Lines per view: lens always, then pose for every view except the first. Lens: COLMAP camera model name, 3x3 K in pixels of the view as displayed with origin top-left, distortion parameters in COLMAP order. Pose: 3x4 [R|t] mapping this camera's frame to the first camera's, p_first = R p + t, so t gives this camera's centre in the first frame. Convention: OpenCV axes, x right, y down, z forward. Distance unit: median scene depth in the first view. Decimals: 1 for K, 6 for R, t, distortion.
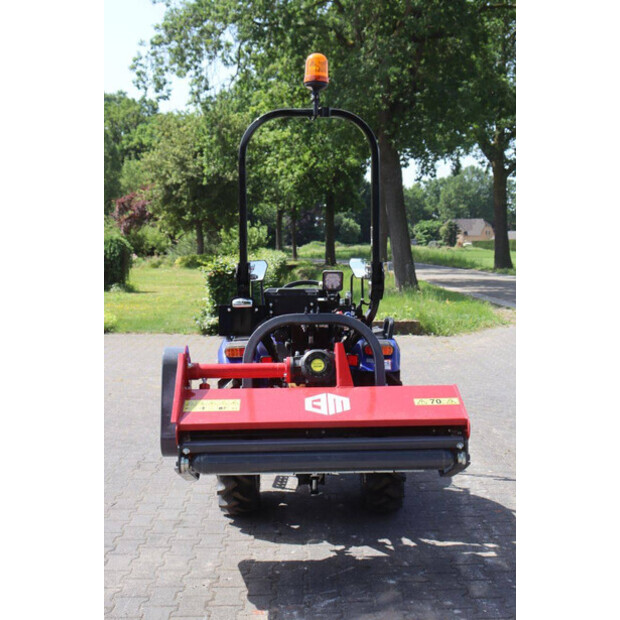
lens RADIAL K [[803.0, 0, 317.2], [0, 803.0, 308.9], [0, 0, 1]] dist [0.071708, 0.000000]
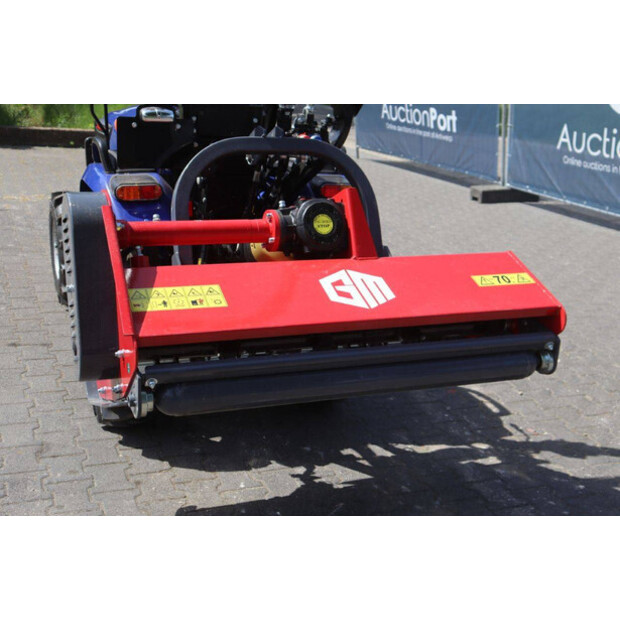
lens RADIAL K [[826.0, 0, 314.7], [0, 826.0, 299.0], [0, 0, 1]] dist [0.070636, 0.000000]
pose [[0.941066, -0.034509, 0.336458, -0.209708], [-0.038285, 0.977519, 0.207342, -0.006351], [-0.336049, -0.208004, 0.918589, 0.364707]]
